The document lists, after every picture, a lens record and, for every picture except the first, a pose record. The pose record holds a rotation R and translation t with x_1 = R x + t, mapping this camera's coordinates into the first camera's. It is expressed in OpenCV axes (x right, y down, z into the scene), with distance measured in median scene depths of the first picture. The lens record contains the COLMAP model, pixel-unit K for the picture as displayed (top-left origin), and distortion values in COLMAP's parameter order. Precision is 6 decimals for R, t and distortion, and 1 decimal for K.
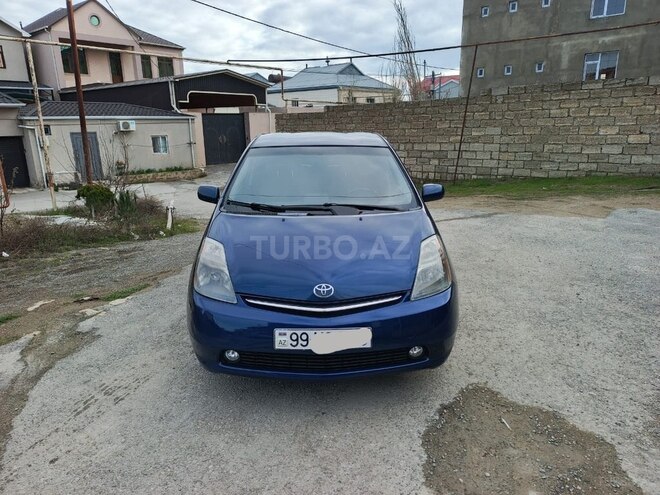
lens RADIAL K [[468.5, 0, 328.3], [0, 468.5, 251.3], [0, 0, 1]] dist [0.019775, -0.013750]
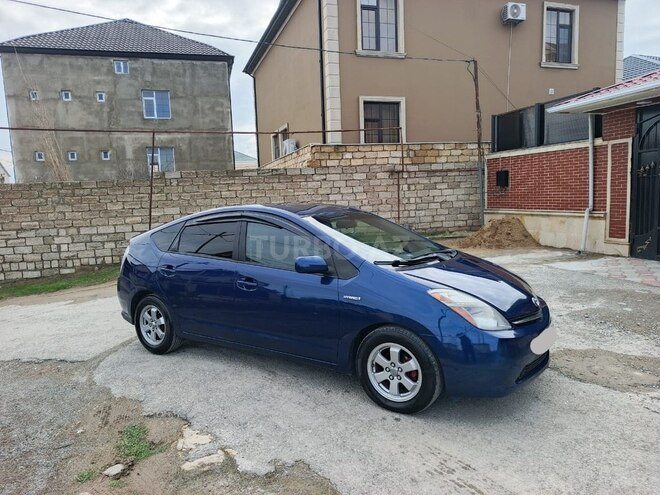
lens RADIAL K [[468.5, 0, 329.9], [0, 468.5, 248.5], [0, 0, 1]] dist [0.019775, -0.013750]
pose [[0.563617, -0.091868, 0.820912, -0.163200], [0.240145, 0.969096, -0.056426, -0.014929], [-0.790358, 0.228940, 0.568261, 0.071158]]
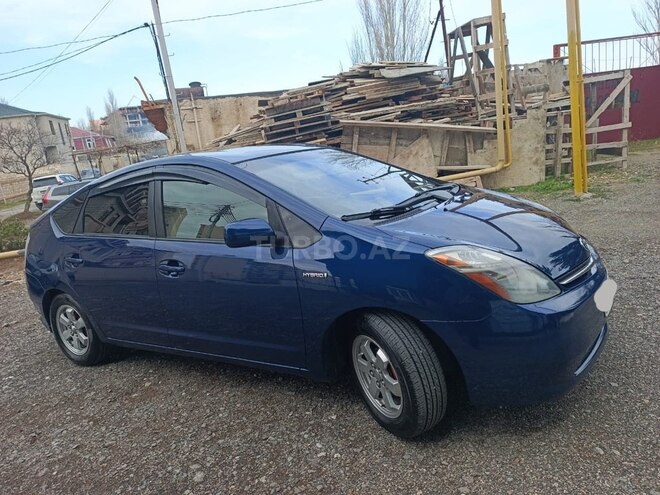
lens RADIAL K [[468.5, 0, 324.6], [0, 468.5, 247.1], [0, 0, 1]] dist [0.019775, -0.013750]
pose [[0.531494, -0.251301, 0.808926, -0.116985], [0.360050, 0.931438, 0.052794, -0.016498], [-0.766732, 0.263194, 0.585535, 0.091829]]
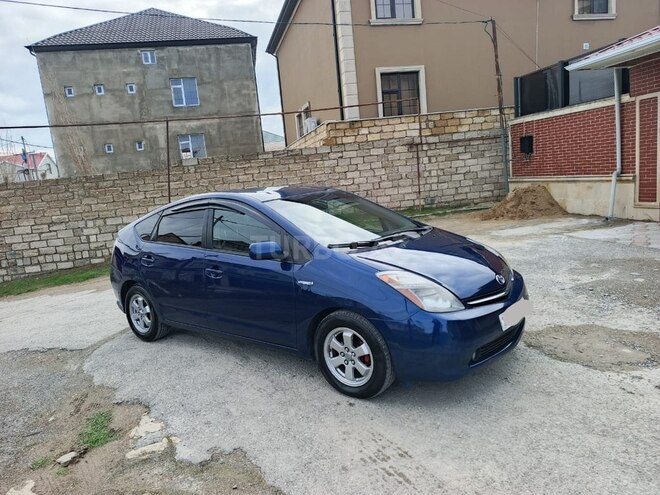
lens RADIAL K [[468.5, 0, 329.2], [0, 468.5, 248.0], [0, 0, 1]] dist [0.019775, -0.013750]
pose [[0.632765, -0.157166, 0.758226, -0.143050], [0.280344, 0.959257, -0.035120, -0.009720], [-0.721814, 0.234787, 0.651045, 0.050670]]
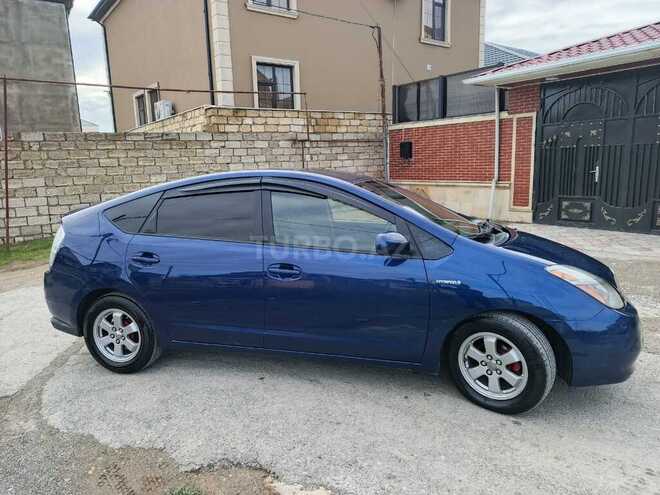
lens RADIAL K [[468.5, 0, 333.3], [0, 468.5, 249.8], [0, 0, 1]] dist [0.019775, -0.013750]
pose [[0.276033, -0.160314, 0.947684, -0.159990], [0.273982, 0.958208, 0.082291, -0.032355], [-0.921271, 0.236933, 0.308420, 0.140937]]
